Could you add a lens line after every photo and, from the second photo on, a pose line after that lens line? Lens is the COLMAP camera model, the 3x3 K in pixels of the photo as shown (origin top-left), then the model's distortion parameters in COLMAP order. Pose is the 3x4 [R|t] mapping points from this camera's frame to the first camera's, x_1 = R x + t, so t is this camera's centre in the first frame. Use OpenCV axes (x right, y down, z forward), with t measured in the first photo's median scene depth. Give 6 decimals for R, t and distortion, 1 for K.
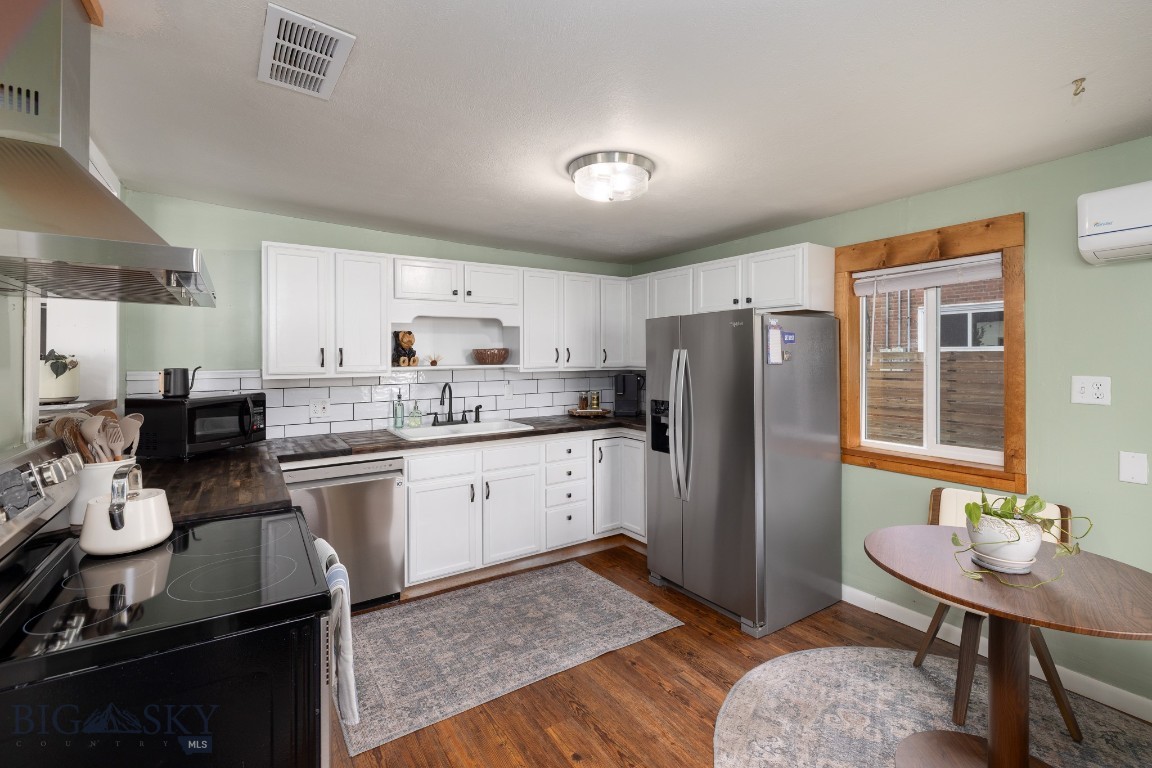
lens RADIAL K [[493.2, 0, 586.0], [0, 493.2, 360.5], [0, 0, 1]] dist [-0.001808, -0.000217]
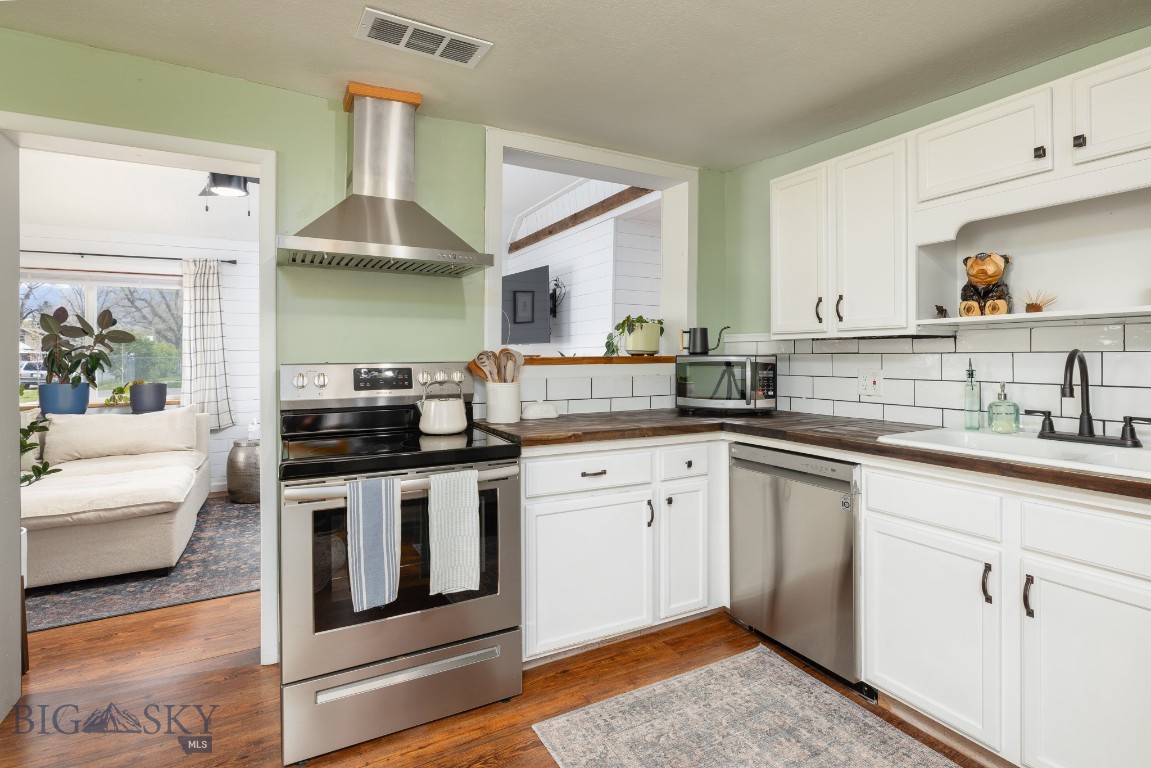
lens RADIAL K [[582.1, 0, 605.8], [0, 582.1, 357.6], [0, 0, 1]] dist [0.001082, 0.000299]
pose [[-0.085009, 0.005116, -0.996367, 0.304143], [-0.002493, 0.999983, 0.005347, 0.050725], [0.996377, 0.002939, -0.084995, 0.619286]]
